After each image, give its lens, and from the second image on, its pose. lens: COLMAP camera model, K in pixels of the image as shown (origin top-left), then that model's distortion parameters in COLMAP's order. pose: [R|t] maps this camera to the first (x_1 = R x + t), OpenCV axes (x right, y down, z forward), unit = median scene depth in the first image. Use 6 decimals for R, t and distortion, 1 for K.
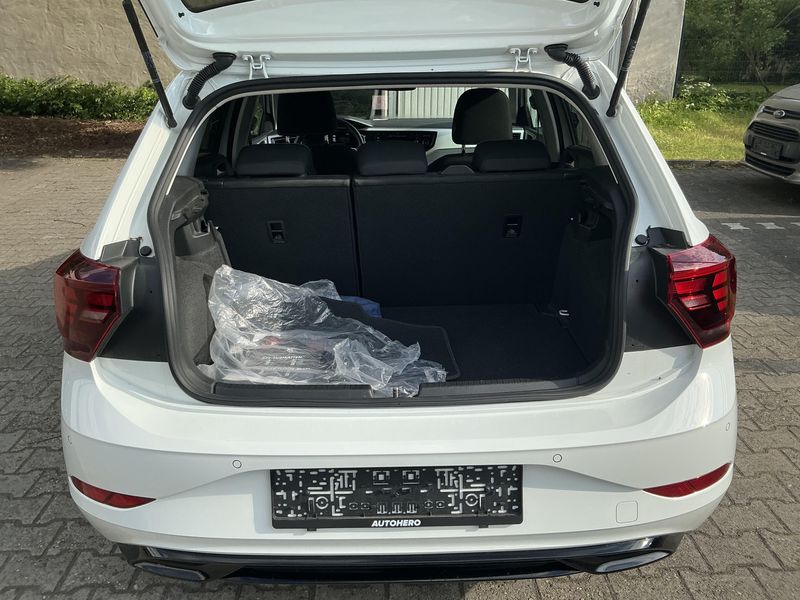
lens RADIAL K [[644.8, 0, 400.0], [0, 644.8, 300.0], [0, 0, 1]] dist [0.042502, -0.071751]
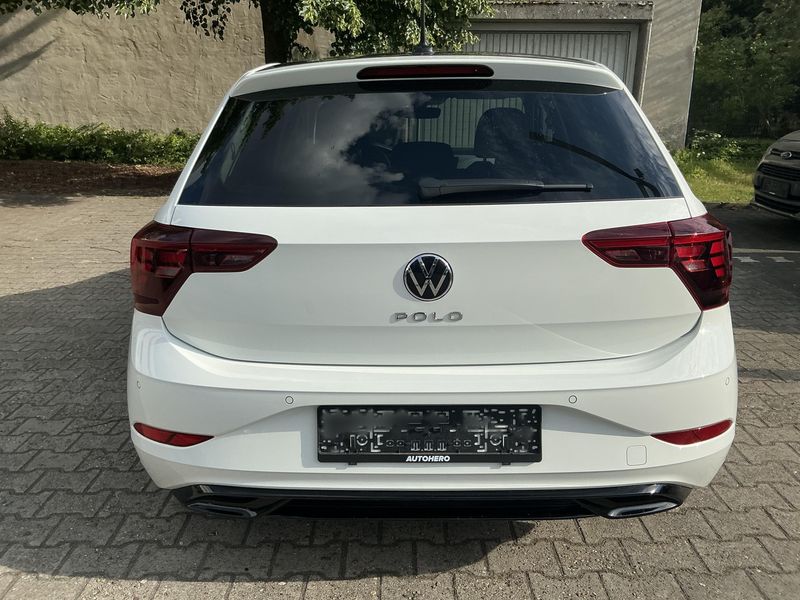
lens RADIAL K [[644.8, 0, 400.0], [0, 644.8, 300.0], [0, 0, 1]] dist [0.042502, -0.071751]
pose [[0.999678, 0.012671, -0.021993, -0.024598], [-0.014351, 0.996848, -0.078026, 0.117898], [0.020935, 0.078317, 0.996709, -0.099982]]
